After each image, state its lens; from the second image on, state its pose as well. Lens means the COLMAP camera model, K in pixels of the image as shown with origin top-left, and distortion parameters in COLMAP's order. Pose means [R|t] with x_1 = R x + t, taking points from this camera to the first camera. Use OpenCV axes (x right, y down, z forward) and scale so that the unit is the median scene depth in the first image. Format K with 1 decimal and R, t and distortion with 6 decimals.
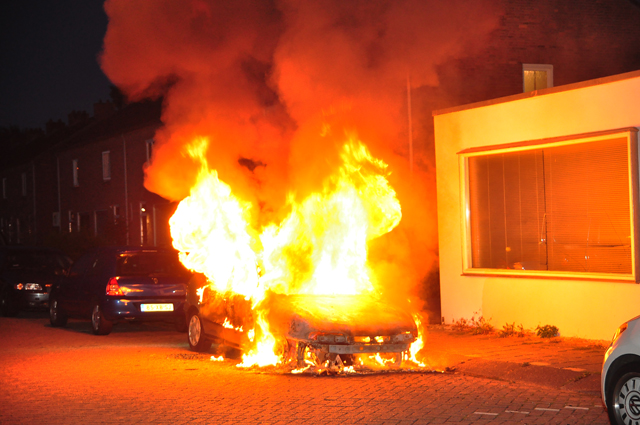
lens RADIAL K [[1179.3, 0, 320.0], [0, 1179.3, 212.5], [0, 0, 1]] dist [0.206633, 0.037752]
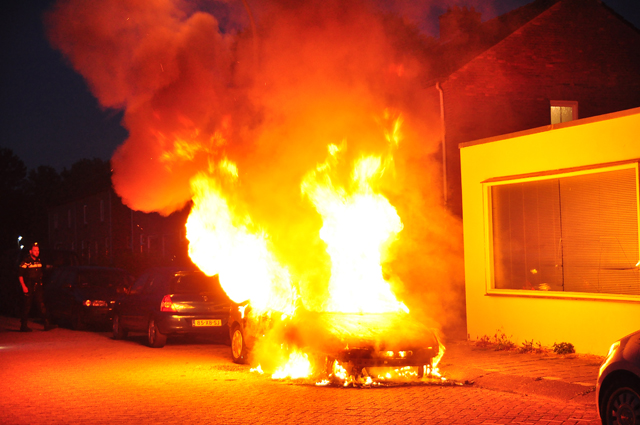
lens RADIAL K [[1080.4, 0, 320.0], [0, 1080.4, 212.5], [0, 0, 1]] dist [0.181984, -0.025559]
pose [[0.998709, 0.001923, -0.050759, 0.022665], [-0.003069, 0.999742, -0.022512, 0.000298], [0.050703, 0.022639, 0.998457, 0.001138]]
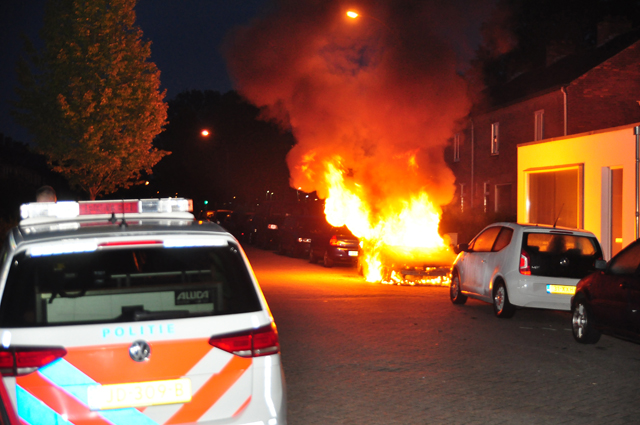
lens RADIAL K [[1175.7, 0, 320.0], [0, 1175.7, 212.5], [0, 0, 1]] dist [0.178472, 0.087927]
pose [[0.947480, 0.037551, -0.317603, 0.450221], [-0.031311, 0.999204, 0.024733, -0.027354], [0.318279, -0.013489, 0.947901, -0.831523]]
